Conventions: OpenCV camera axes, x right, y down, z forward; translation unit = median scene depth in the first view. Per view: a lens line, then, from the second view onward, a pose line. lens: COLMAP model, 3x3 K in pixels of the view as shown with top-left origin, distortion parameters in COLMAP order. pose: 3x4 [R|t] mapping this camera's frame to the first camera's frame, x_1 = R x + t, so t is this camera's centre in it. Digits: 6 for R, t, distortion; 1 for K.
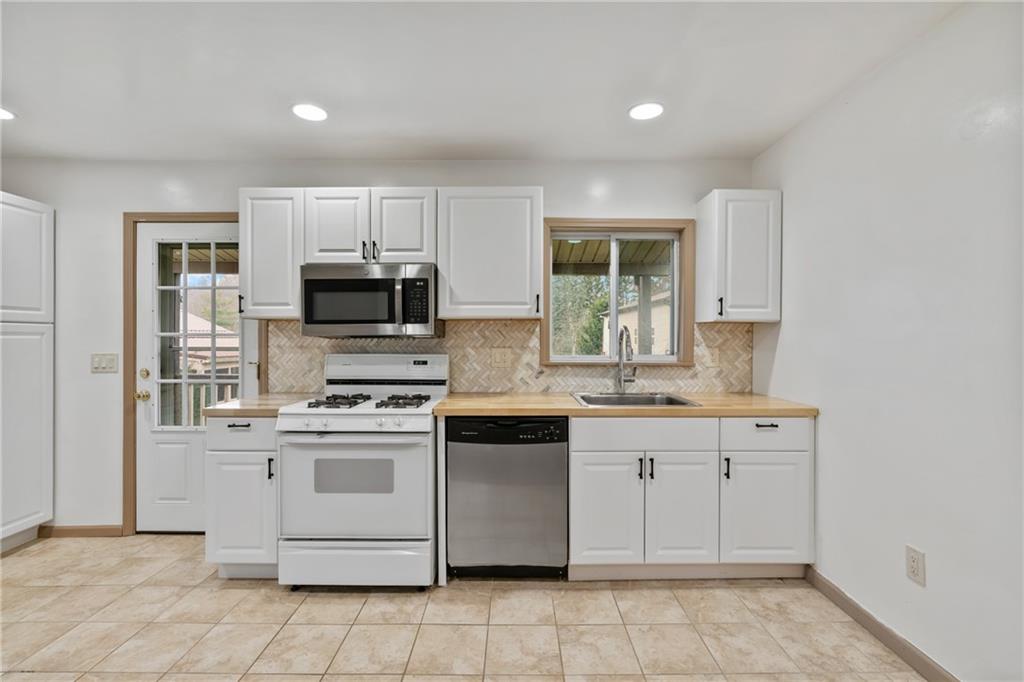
lens RADIAL K [[460.6, 0, 513.8], [0, 460.6, 338.3], [0, 0, 1]] dist [-0.007741, 0.002003]
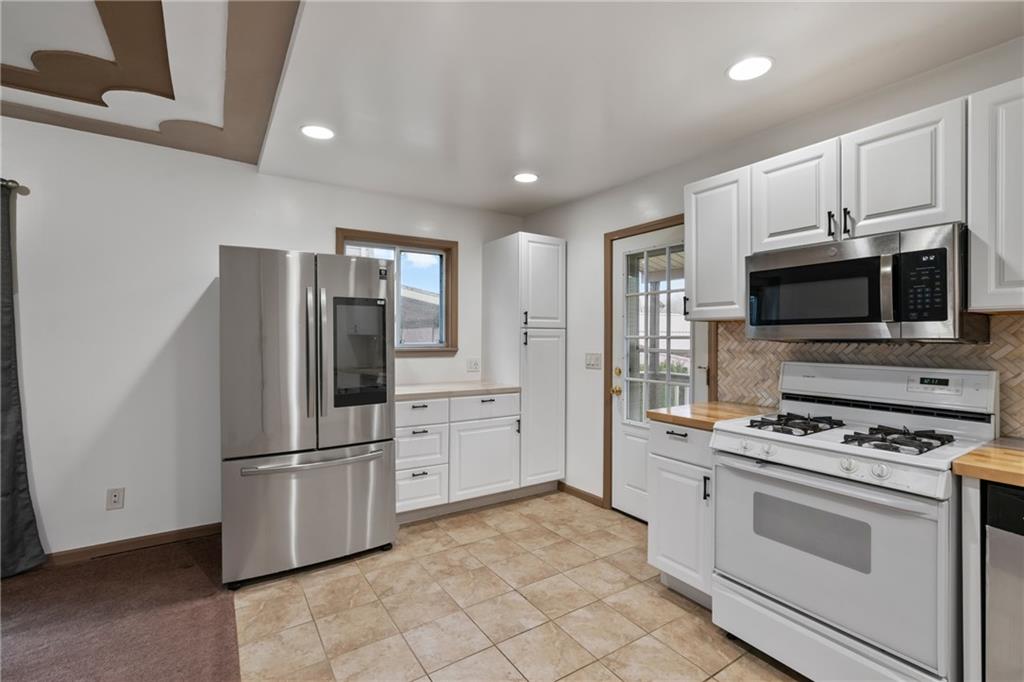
lens RADIAL K [[460.6, 0, 509.1], [0, 460.6, 337.0], [0, 0, 1]] dist [-0.007741, 0.002003]
pose [[0.547822, 0.000568, -0.836594, 0.007866], [-0.004500, 0.999987, -0.002269, -0.005997], [0.836583, 0.005008, 0.547818, 0.165518]]
